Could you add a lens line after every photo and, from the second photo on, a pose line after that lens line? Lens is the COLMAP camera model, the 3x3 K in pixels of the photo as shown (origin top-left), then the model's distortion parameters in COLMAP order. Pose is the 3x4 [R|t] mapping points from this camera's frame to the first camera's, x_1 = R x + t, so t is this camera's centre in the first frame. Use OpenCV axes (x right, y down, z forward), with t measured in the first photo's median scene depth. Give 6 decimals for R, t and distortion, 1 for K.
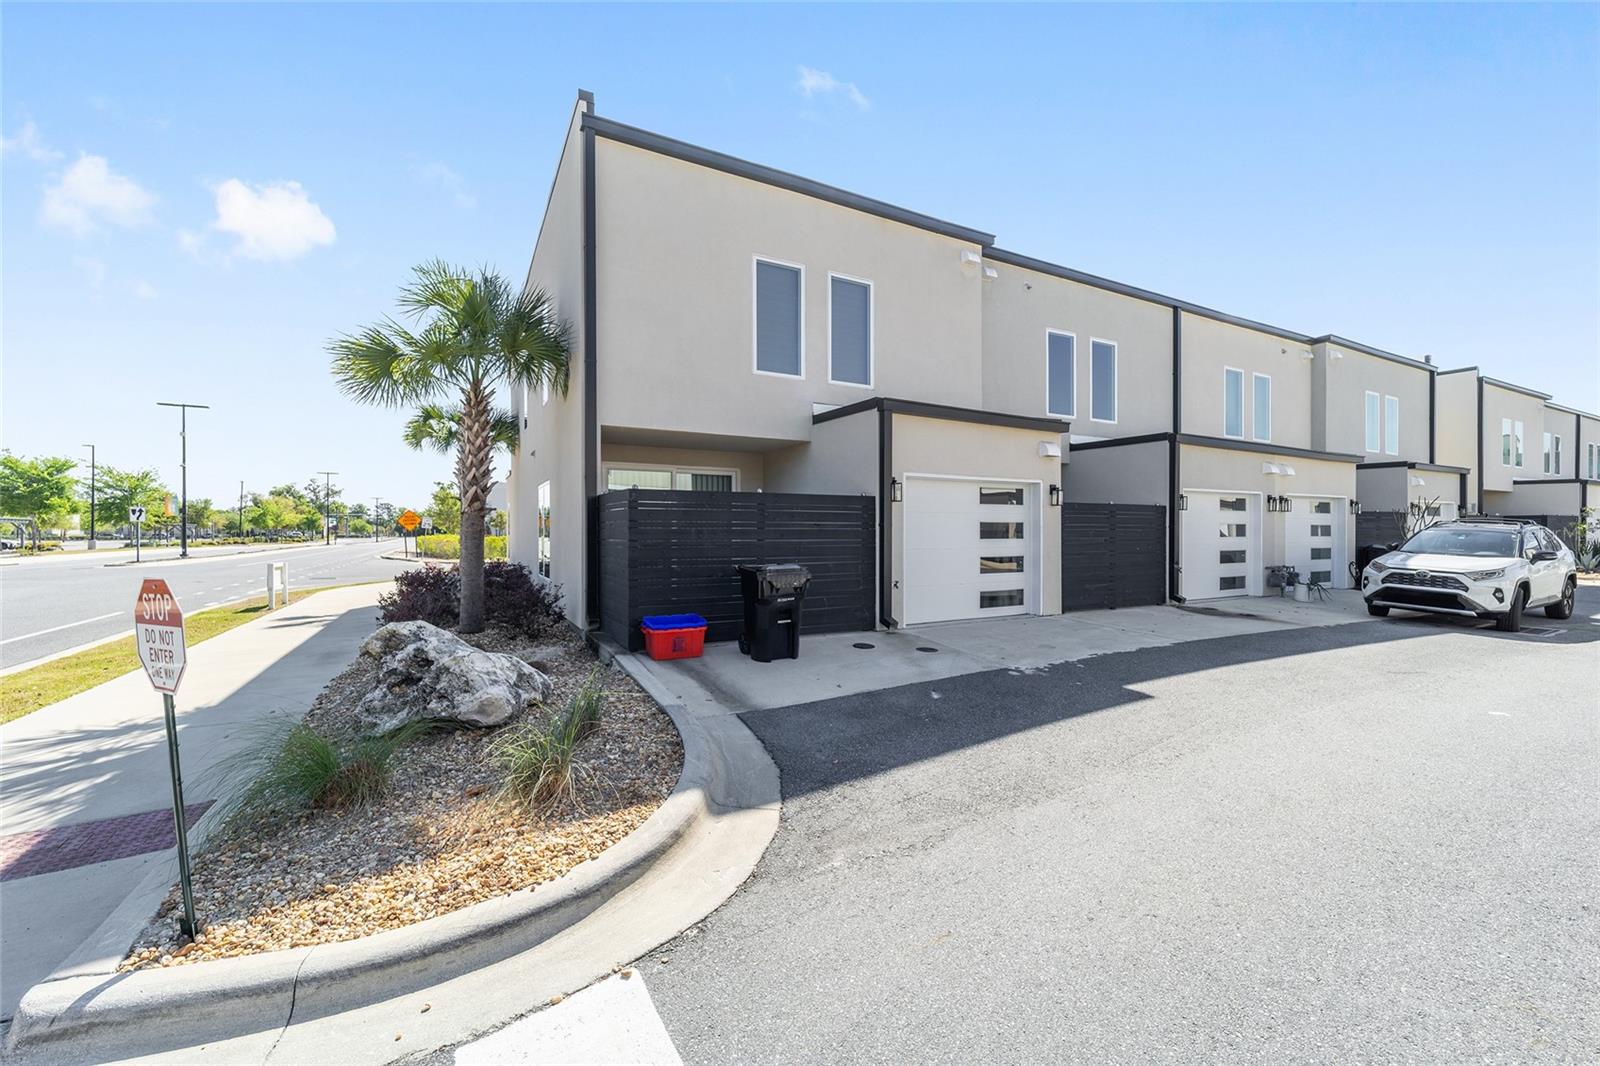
lens RADIAL K [[645.7, 0, 798.5], [0, 645.7, 531.7], [0, 0, 1]] dist [0.002294, -0.002312]
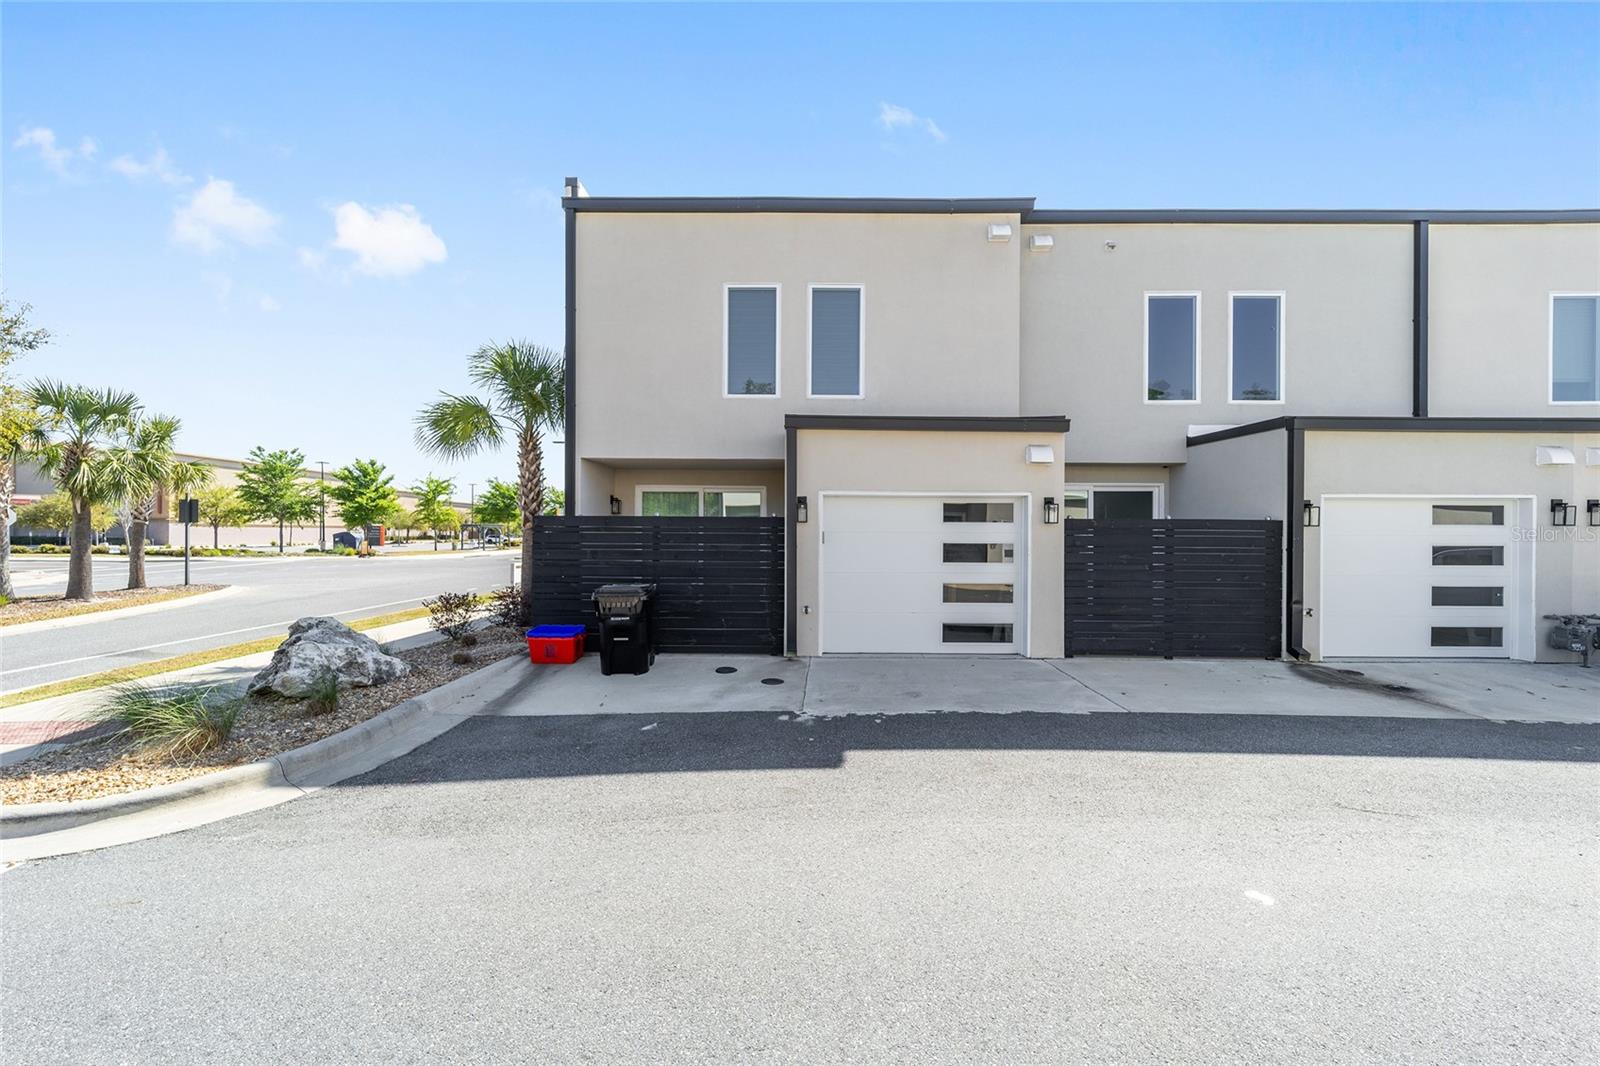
lens RADIAL K [[645.7, 0, 796.9], [0, 645.7, 533.5], [0, 0, 1]] dist [0.002294, -0.002312]
pose [[0.872677, 0.006034, -0.488261, 0.537561], [-0.005413, 0.999982, 0.002683, -0.029281], [0.488269, 0.000302, 0.872693, 0.145598]]
